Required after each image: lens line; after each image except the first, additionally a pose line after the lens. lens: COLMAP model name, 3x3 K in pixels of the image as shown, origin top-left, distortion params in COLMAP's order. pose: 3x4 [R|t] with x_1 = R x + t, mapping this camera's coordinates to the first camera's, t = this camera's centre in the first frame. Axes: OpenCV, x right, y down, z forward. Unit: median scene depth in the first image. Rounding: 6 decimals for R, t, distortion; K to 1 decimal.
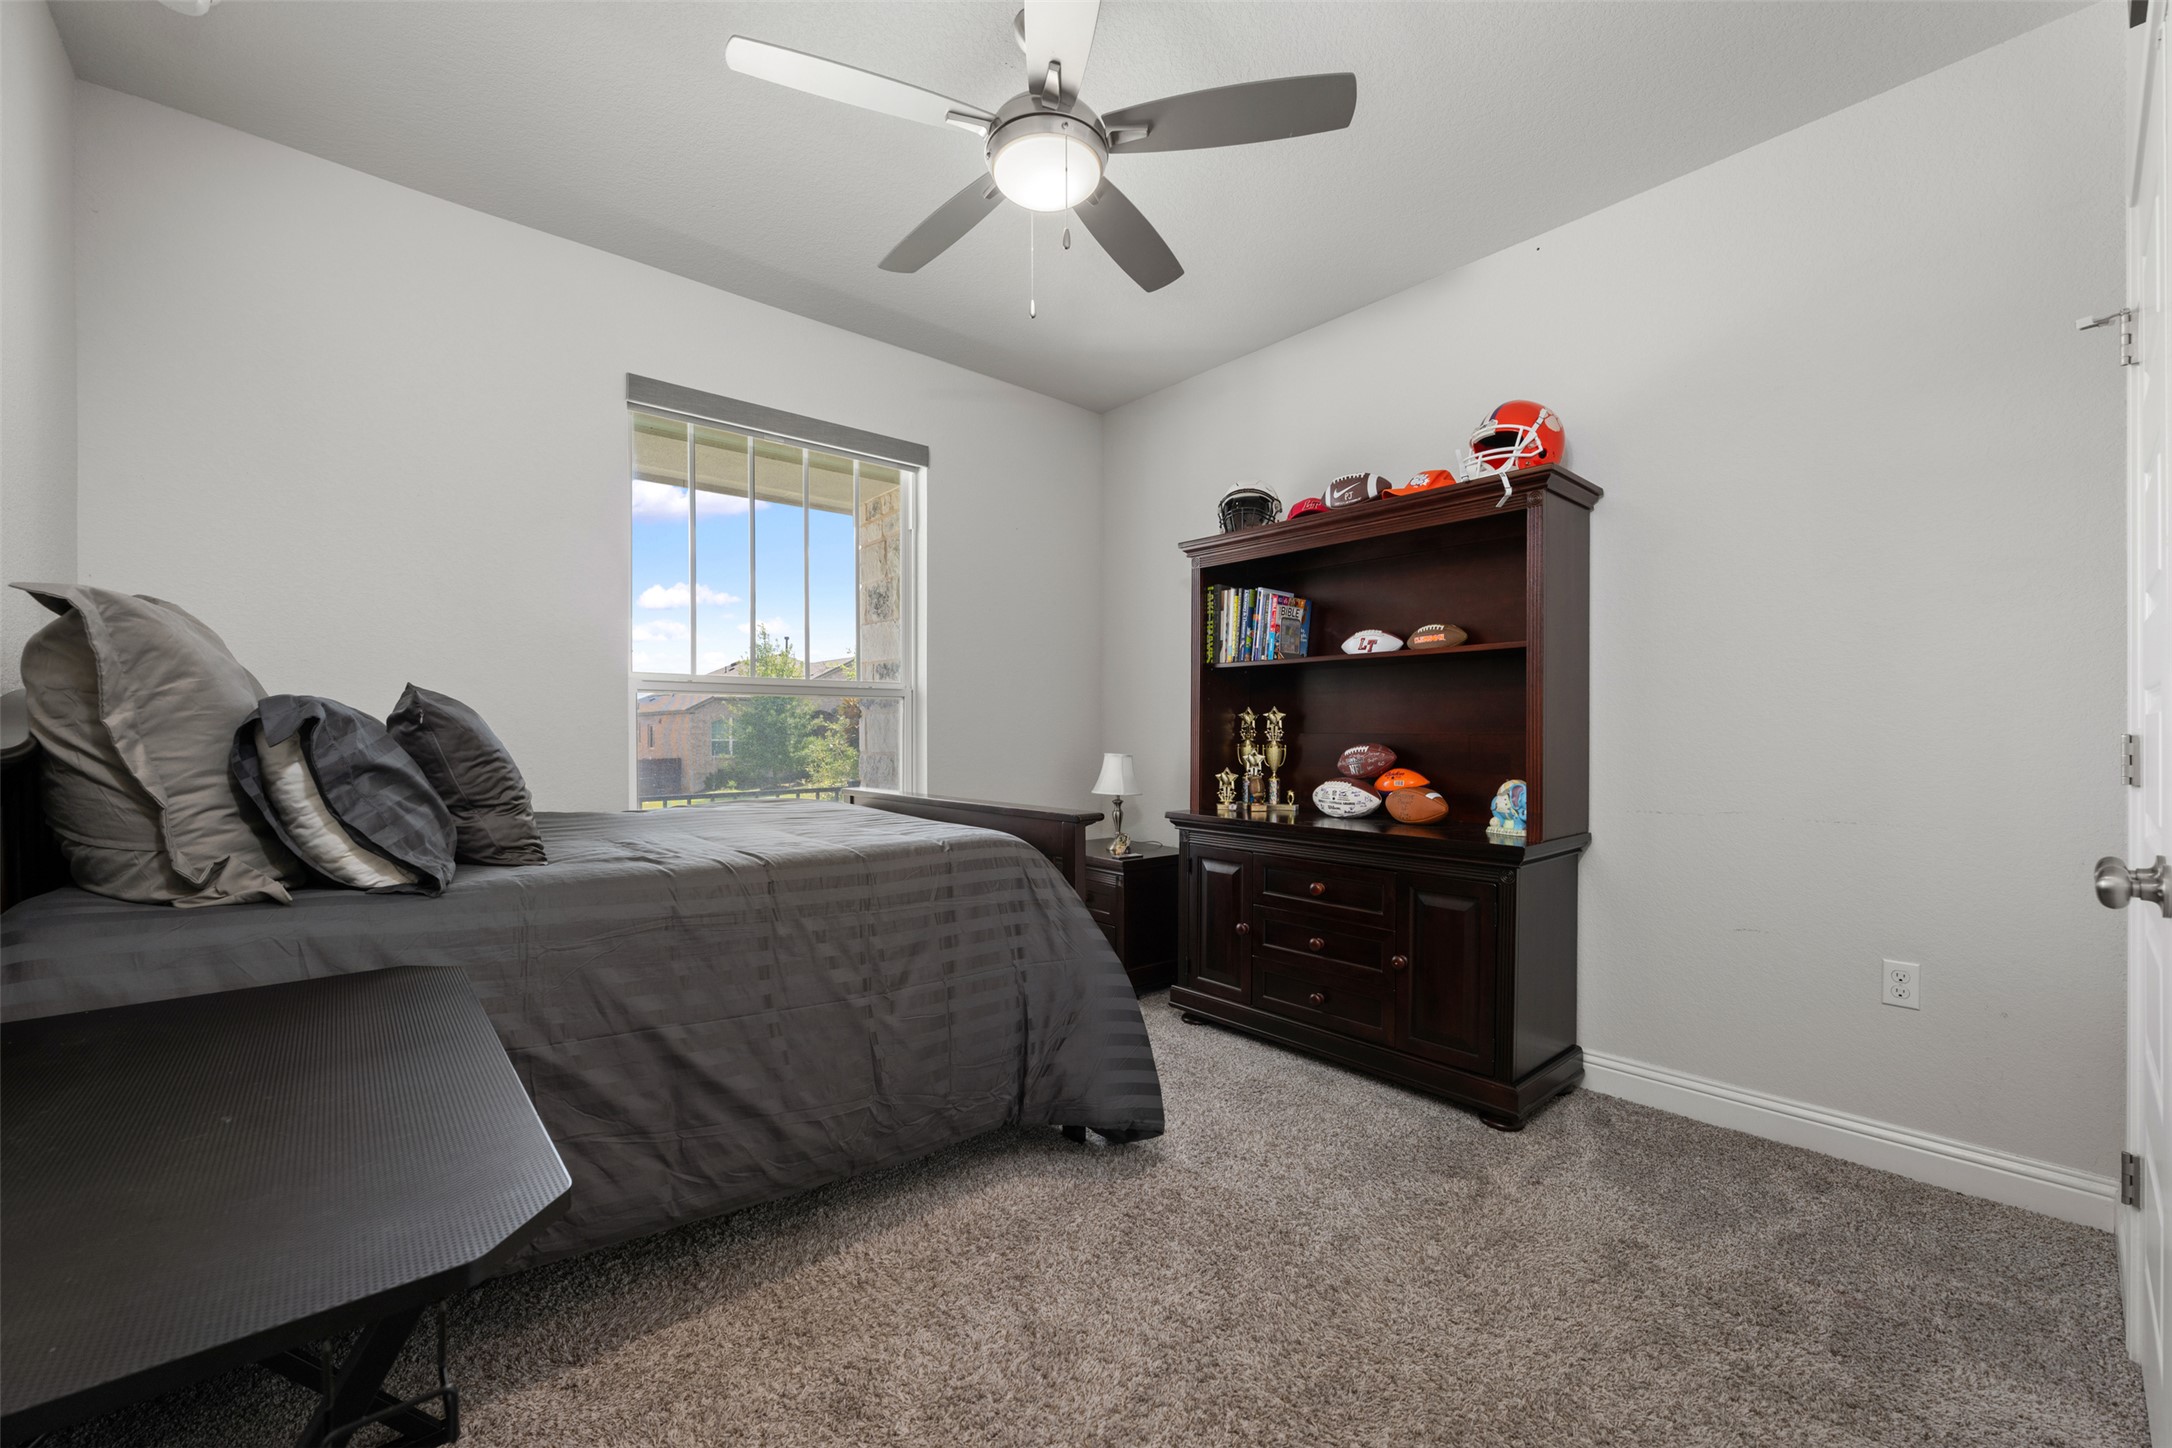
lens RADIAL K [[843.4, 0, 1082.2], [0, 843.4, 732.1], [0, 0, 1]] dist [0.002801, 0.000086]
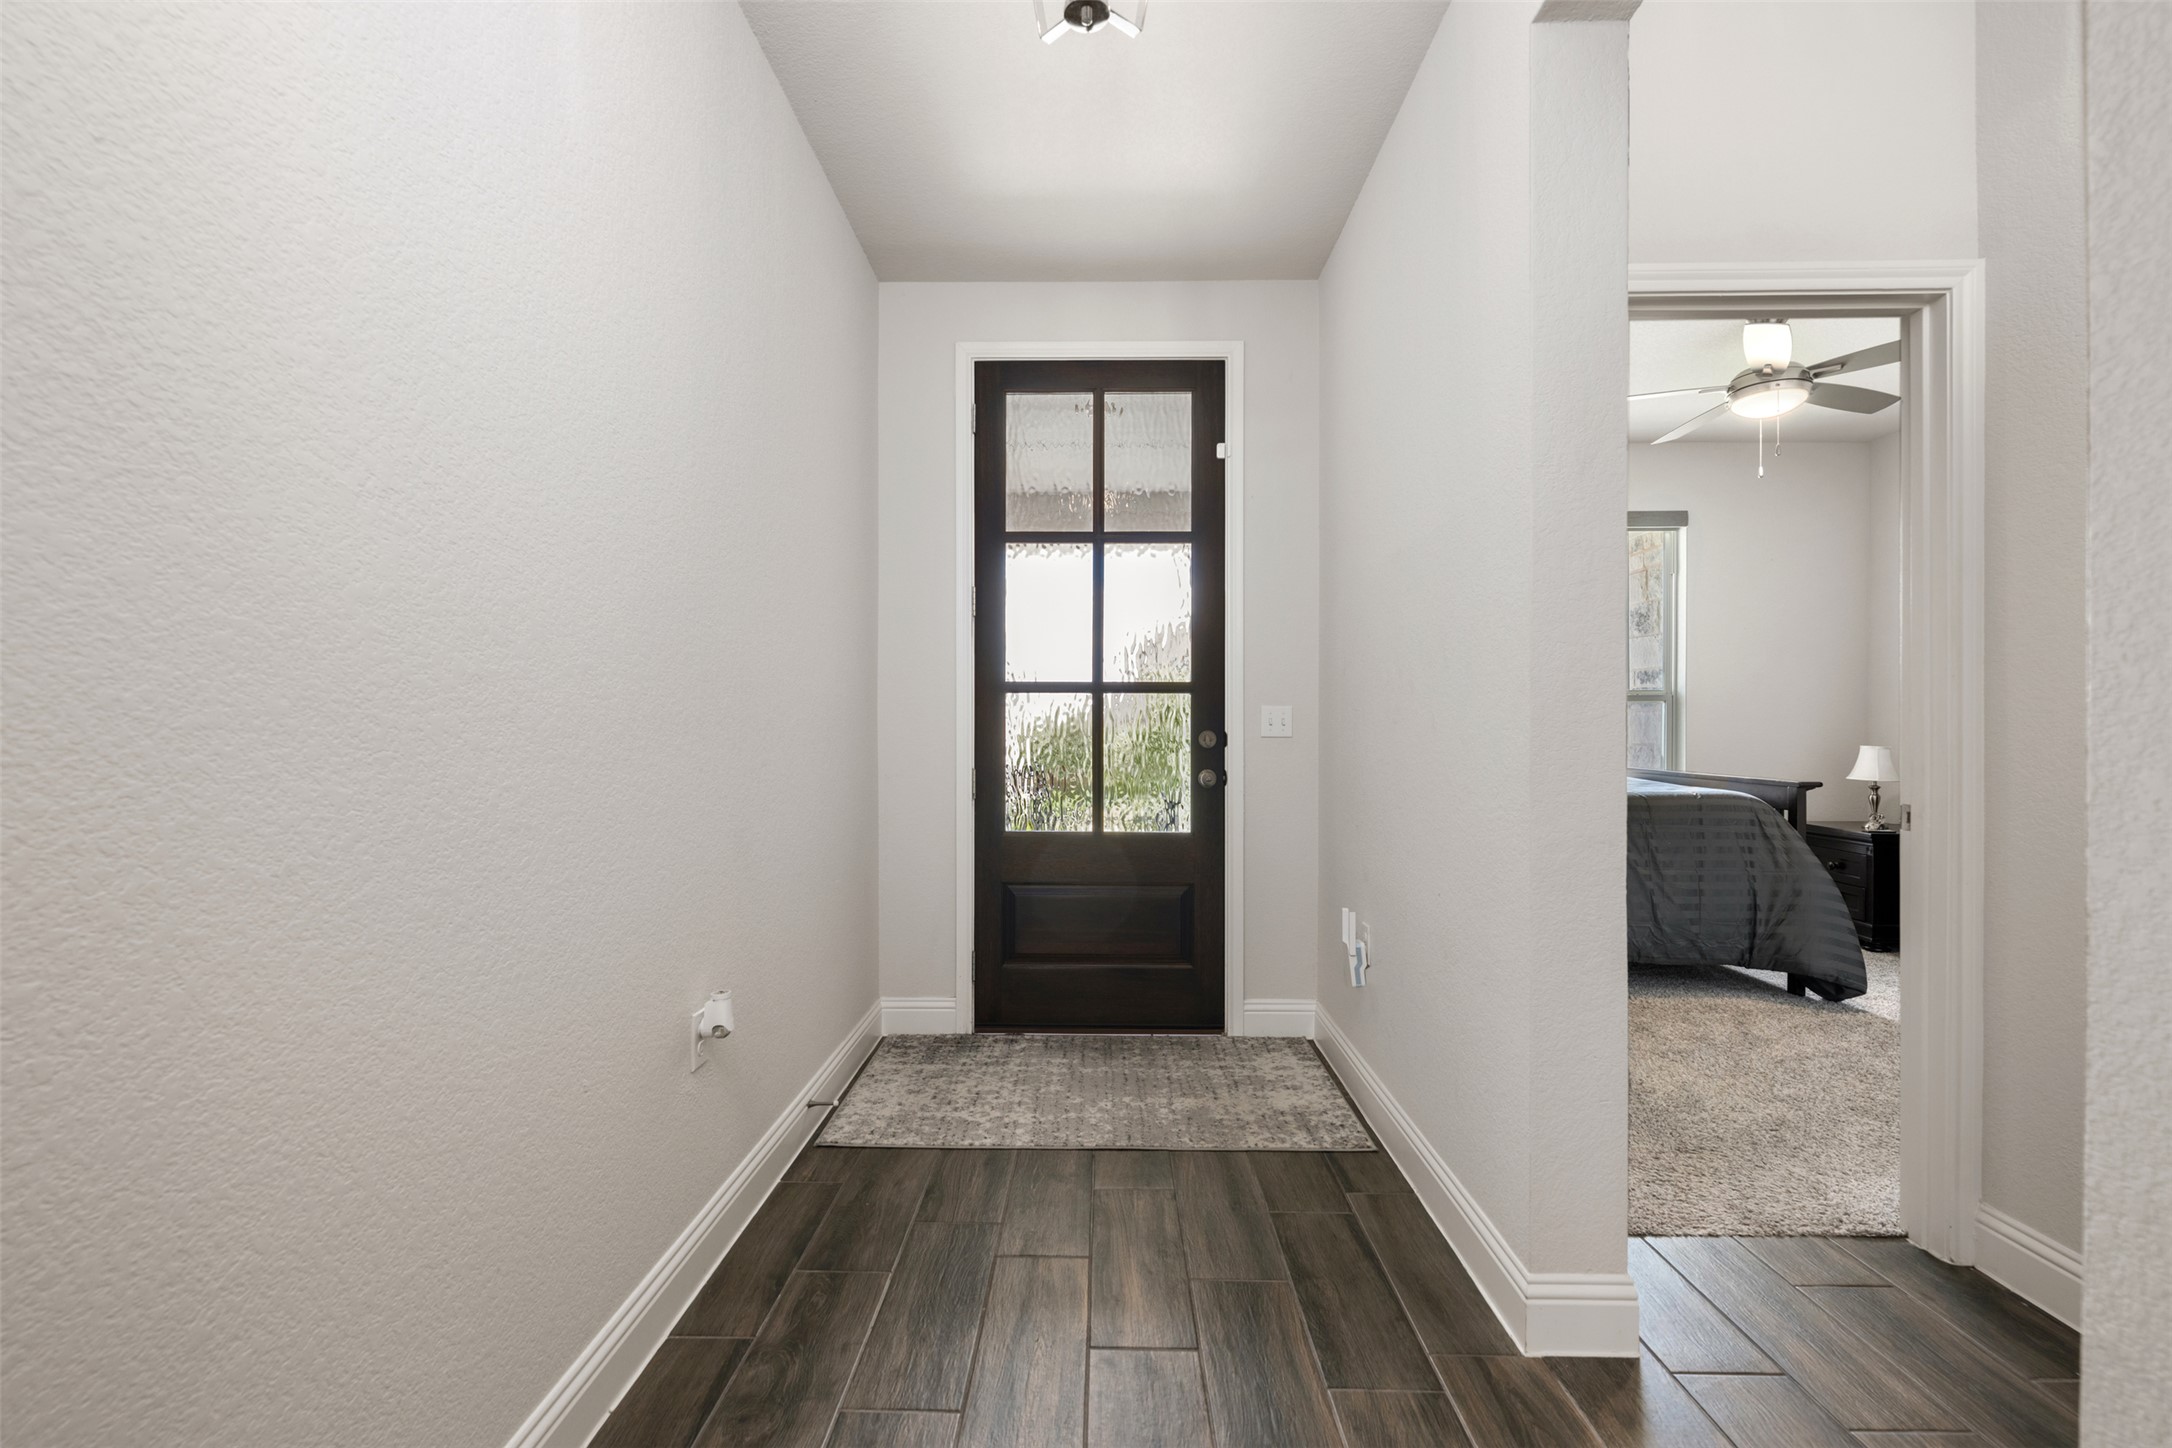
lens RADIAL K [[964.4, 0, 1087.3], [0, 964.4, 720.2], [0, 0, 1]] dist [0.002653, 0.000367]
pose [[0.741618, 0.003312, -0.670814, 0.220726], [-0.004916, 0.999988, -0.000498, -0.007496], [0.670804, 0.003667, 0.741626, -1.218629]]
